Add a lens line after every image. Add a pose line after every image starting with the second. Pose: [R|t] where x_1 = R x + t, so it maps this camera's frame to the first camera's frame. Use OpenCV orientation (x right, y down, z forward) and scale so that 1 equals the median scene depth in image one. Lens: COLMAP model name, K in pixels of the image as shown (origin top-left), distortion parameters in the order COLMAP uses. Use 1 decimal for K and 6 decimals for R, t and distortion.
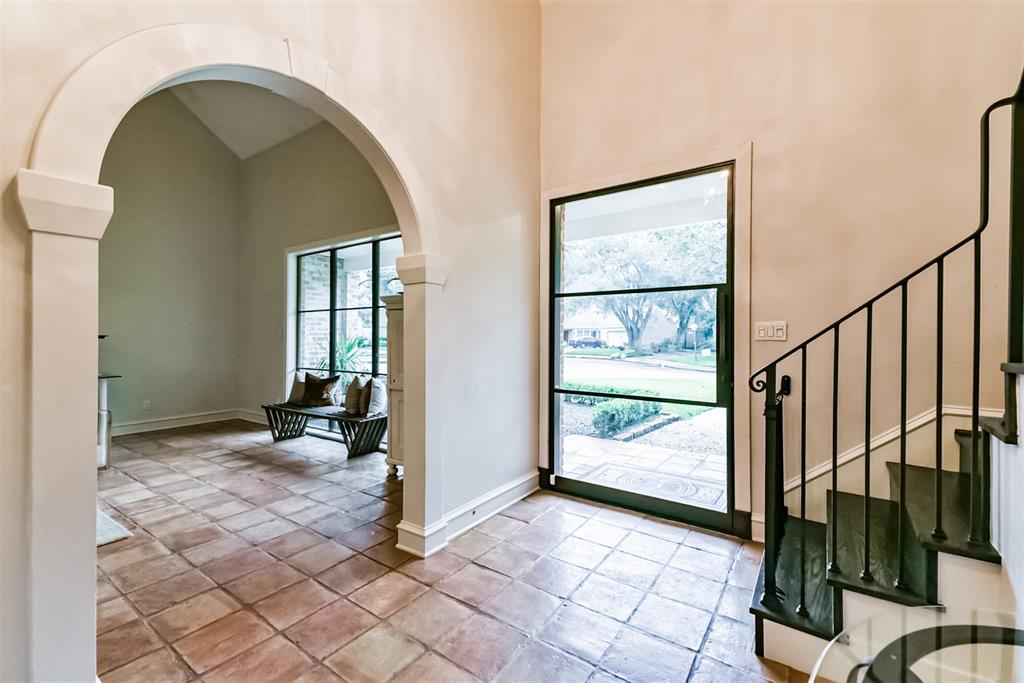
lens RADIAL K [[435.0, 0, 508.2], [0, 435.0, 335.0], [0, 0, 1]] dist [0.052028, -0.018839]
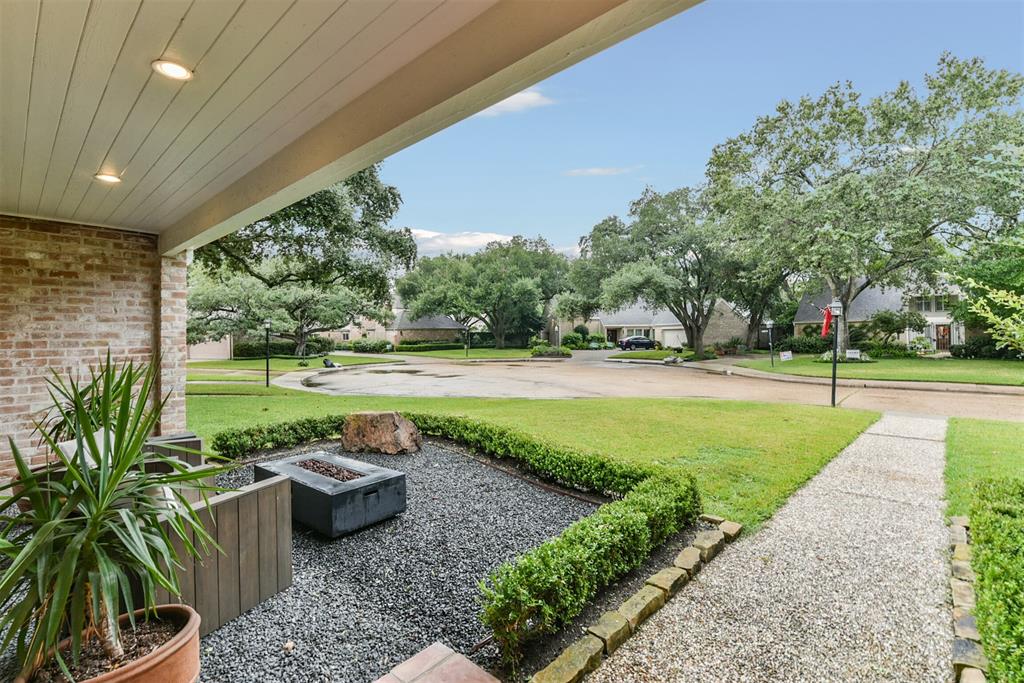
lens RADIAL K [[465.9, 0, 500.5], [0, 465.9, 340.8], [0, 0, 1]] dist [-0.002818, -0.000947]
pose [[0.992339, -0.015846, -0.122520, 0.314740], [0.017459, 0.999774, 0.012098, -0.046001], [0.122301, -0.014145, 0.992392, 0.752283]]
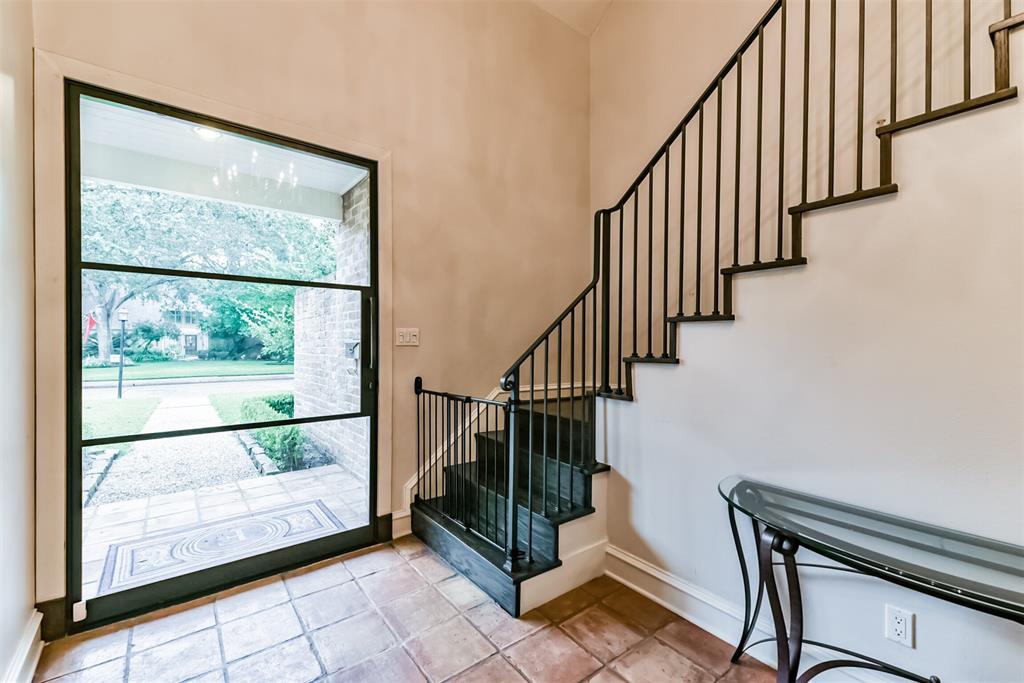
lens RADIAL K [[432.5, 0, 512.0], [0, 432.5, 341.5], [0, 0, 1]] dist [0.049575, -0.018400]
pose [[0.284152, 0.001616, 0.958778, -0.223651], [-0.006097, 0.999981, 0.000121, 0.000535], [-0.958760, -0.005880, 0.284157, 0.288677]]
